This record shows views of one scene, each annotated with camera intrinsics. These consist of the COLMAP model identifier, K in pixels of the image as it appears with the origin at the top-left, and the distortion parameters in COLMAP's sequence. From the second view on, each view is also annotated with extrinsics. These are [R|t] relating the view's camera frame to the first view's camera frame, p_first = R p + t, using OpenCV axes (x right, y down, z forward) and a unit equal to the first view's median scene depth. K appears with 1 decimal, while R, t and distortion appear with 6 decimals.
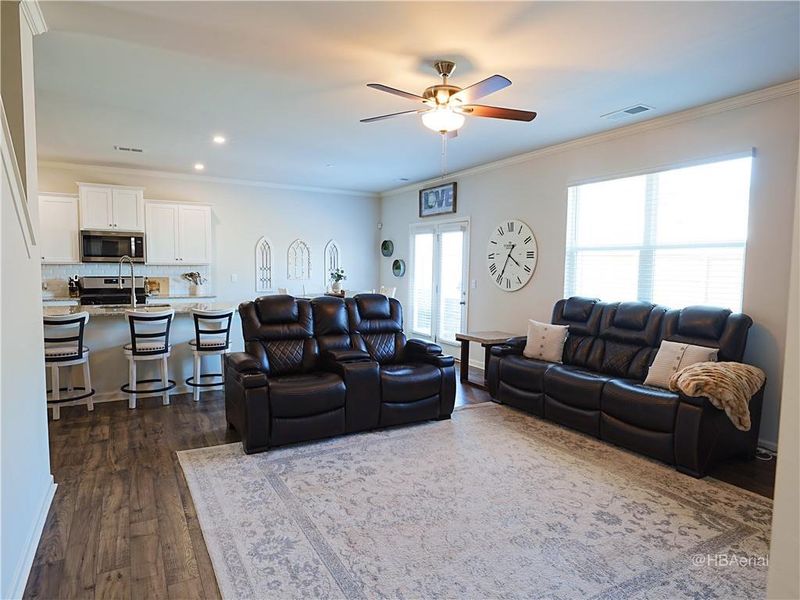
lens RADIAL K [[481.9, 0, 403.3], [0, 481.9, 301.5], [0, 0, 1]] dist [-0.004413, -0.002052]
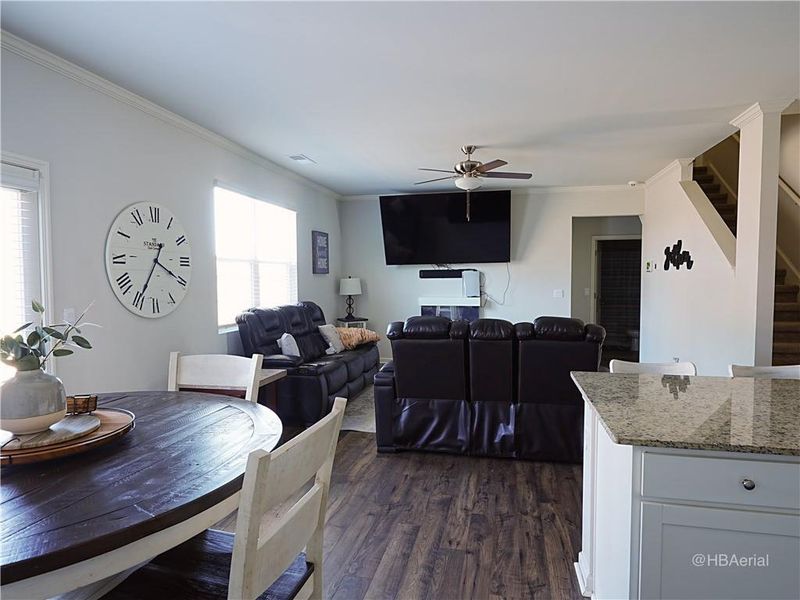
lens RADIAL K [[481.9, 0, 403.3], [0, 481.9, 301.5], [0, 0, 1]] dist [-0.004413, -0.002052]
pose [[-0.737206, -0.042689, 0.674318, -0.380550], [0.041838, 0.993203, 0.108616, -0.084971], [-0.674372, 0.108285, -0.730409, 1.089410]]
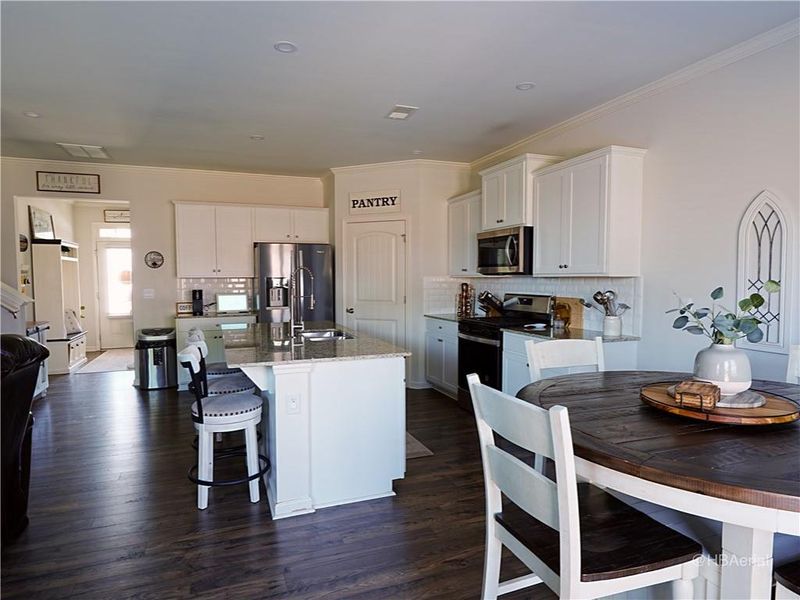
lens RADIAL K [[481.9, 0, 403.3], [0, 481.9, 301.5], [0, 0, 1]] dist [-0.004413, -0.002052]
pose [[-0.151375, 0.040434, -0.987649, 0.110992], [-0.068973, 0.996296, 0.051360, -0.065587], [0.986067, 0.075895, -0.148025, 0.933113]]
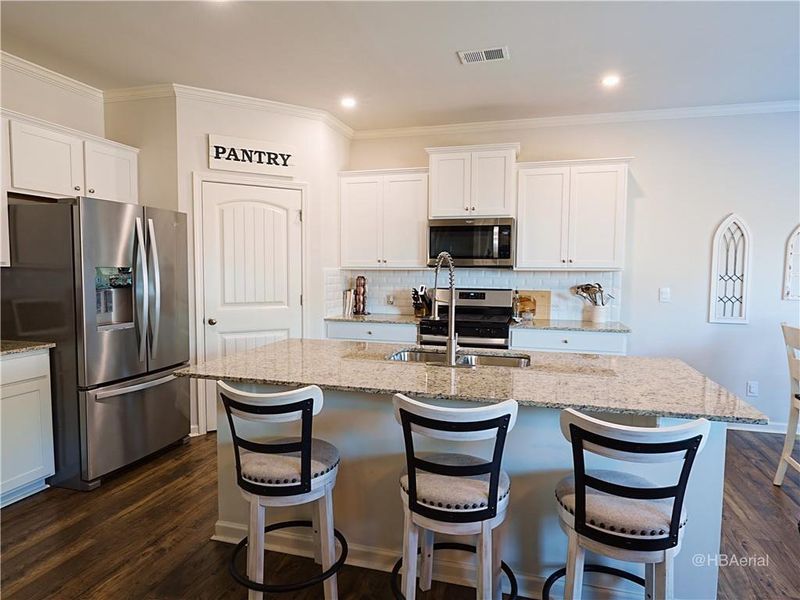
lens RADIAL K [[481.9, 0, 403.3], [0, 481.9, 301.5], [0, 0, 1]] dist [-0.004413, -0.002052]
pose [[0.700319, 0.043664, -0.712494, -0.195511], [-0.050983, 0.998638, 0.011087, -0.036676], [0.712007, 0.028560, 0.701591, 0.469958]]
